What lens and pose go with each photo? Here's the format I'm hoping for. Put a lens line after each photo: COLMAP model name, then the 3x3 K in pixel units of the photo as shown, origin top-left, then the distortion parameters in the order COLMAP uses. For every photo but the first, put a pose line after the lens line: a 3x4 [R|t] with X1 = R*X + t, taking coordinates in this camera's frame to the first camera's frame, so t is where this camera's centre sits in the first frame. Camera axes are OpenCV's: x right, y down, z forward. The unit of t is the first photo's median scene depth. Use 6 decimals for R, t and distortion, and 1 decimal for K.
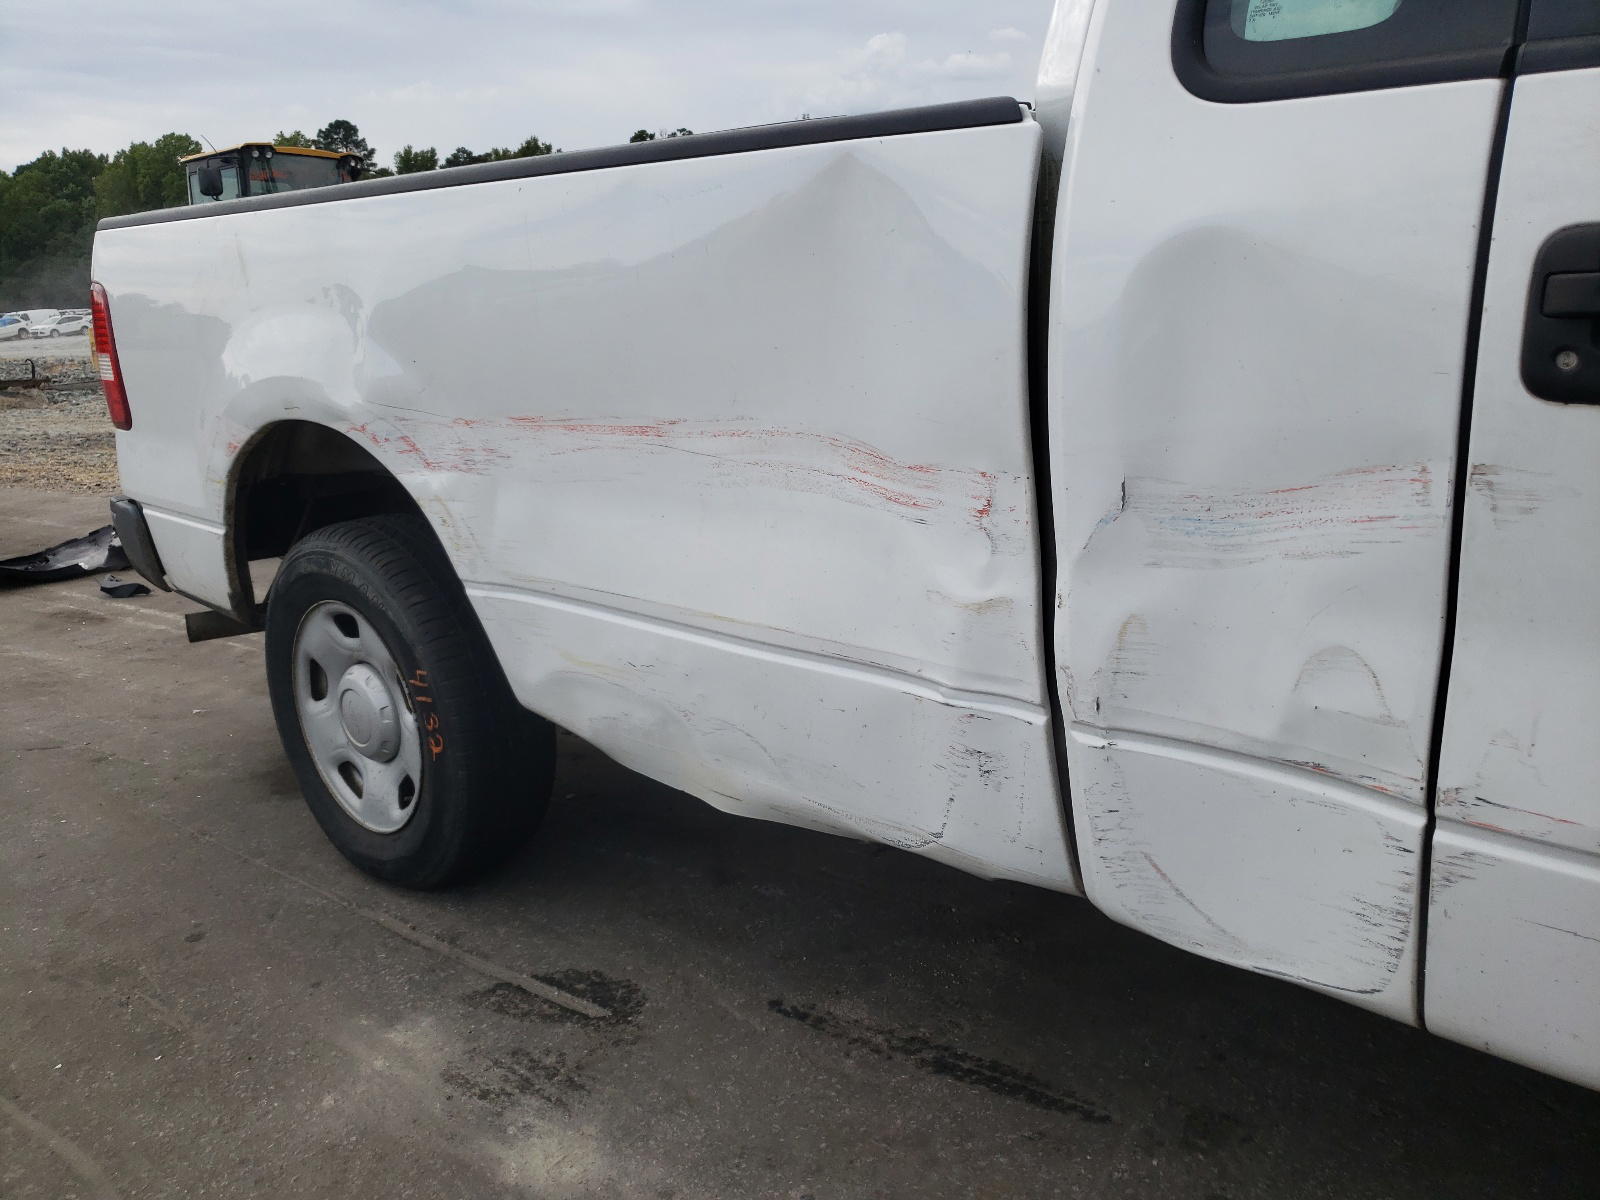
lens RADIAL K [[1254.8, 0, 800.0], [0, 1254.8, 600.0], [0, 0, 1]] dist [0.030670, -0.003324]
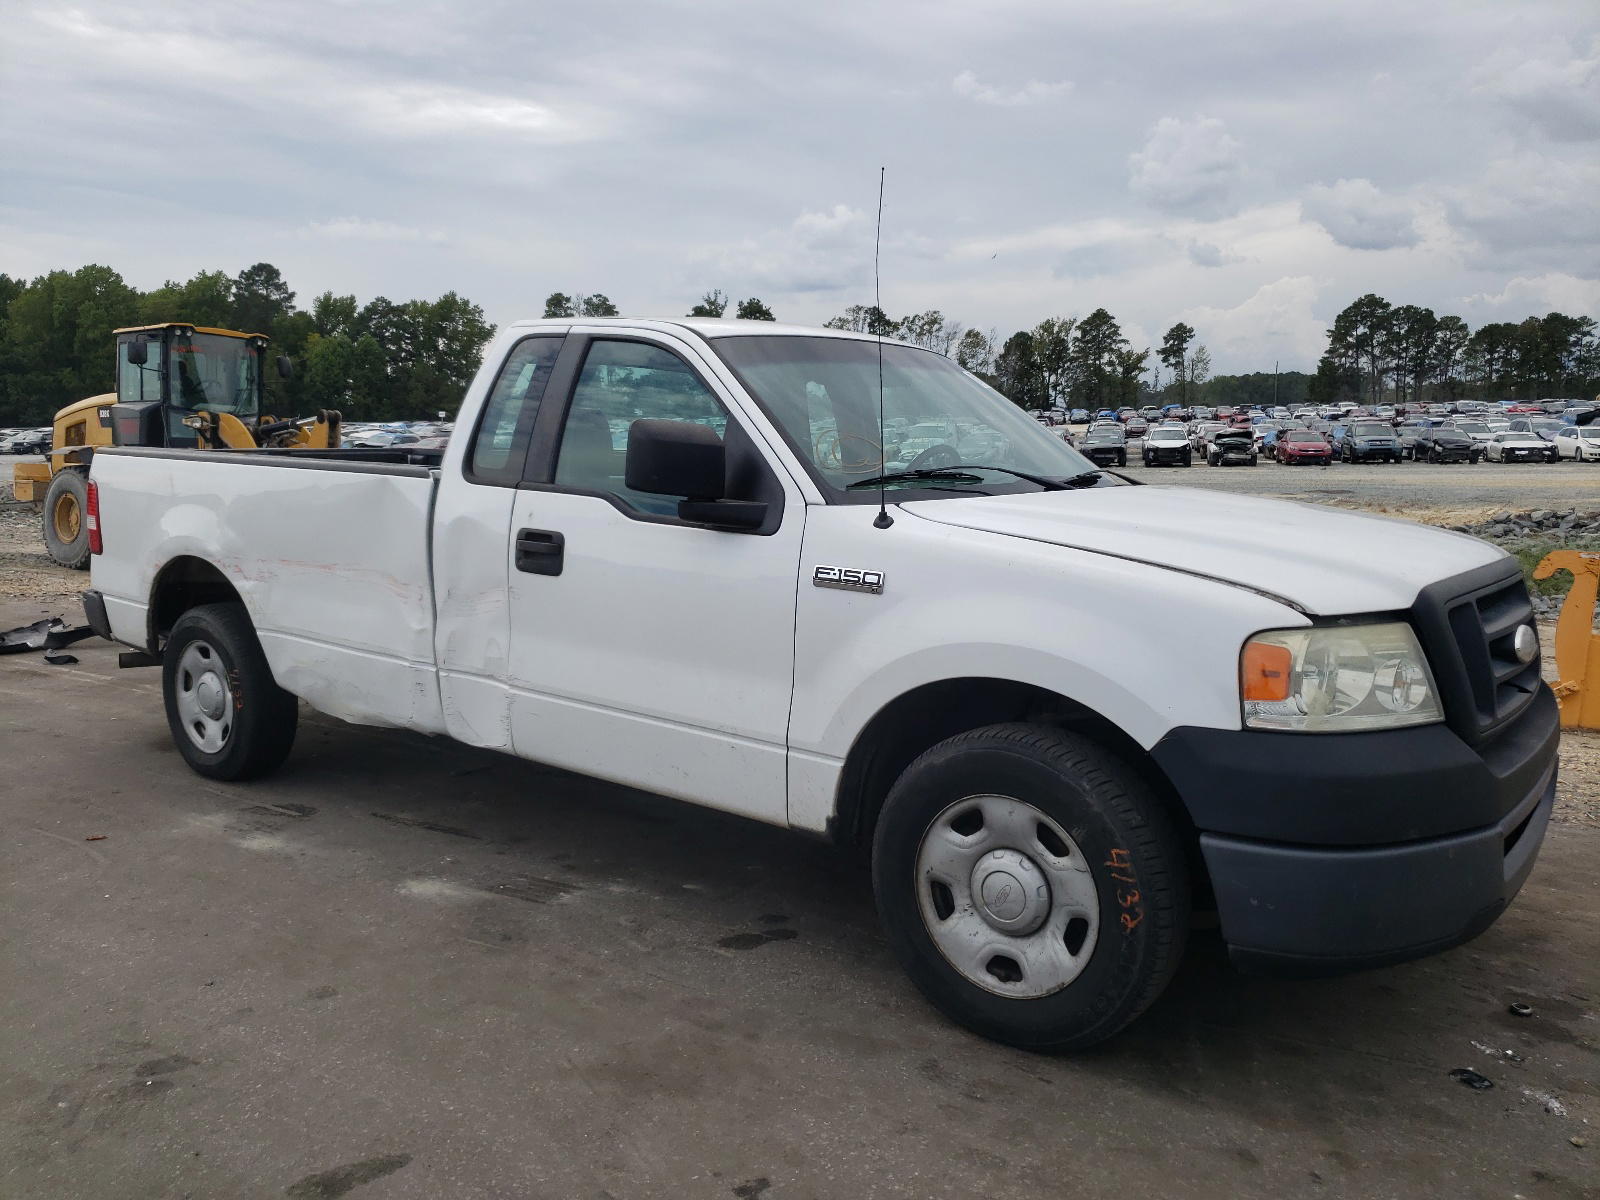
lens RADIAL K [[1252.3, 0, 723.4], [0, 1252.3, 606.6], [0, 0, 1]] dist [0.059938, 0.004516]
pose [[0.998334, 0.052677, 0.023526, 0.529101], [-0.049550, 0.991775, -0.118012, 0.175581], [-0.029549, 0.116649, 0.992733, -1.327417]]
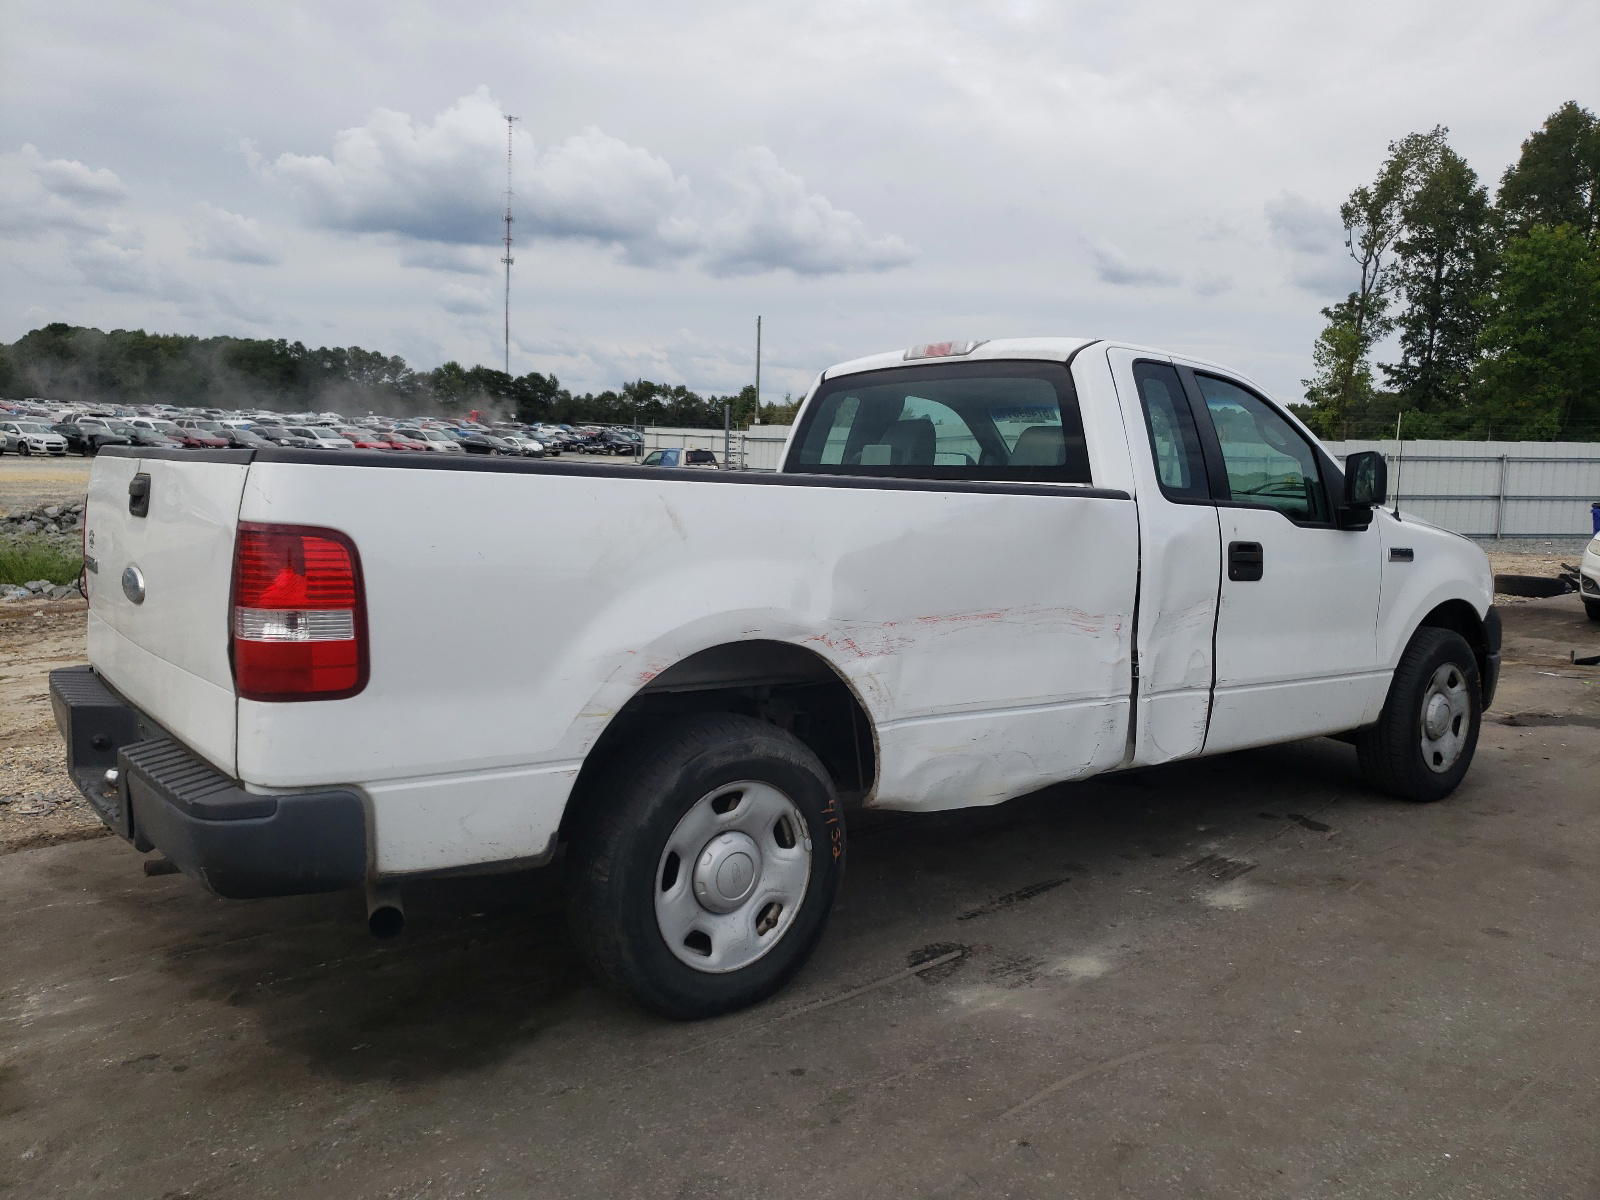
lens RADIAL K [[1254.8, 0, 800.0], [0, 1254.8, 600.0], [0, 0, 1]] dist [0.030670, -0.003324]
pose [[0.177425, -0.043739, 0.983162, -1.801049], [0.205632, 0.978608, 0.006427, -0.195614], [-0.962412, 0.201029, 0.182624, 0.760719]]
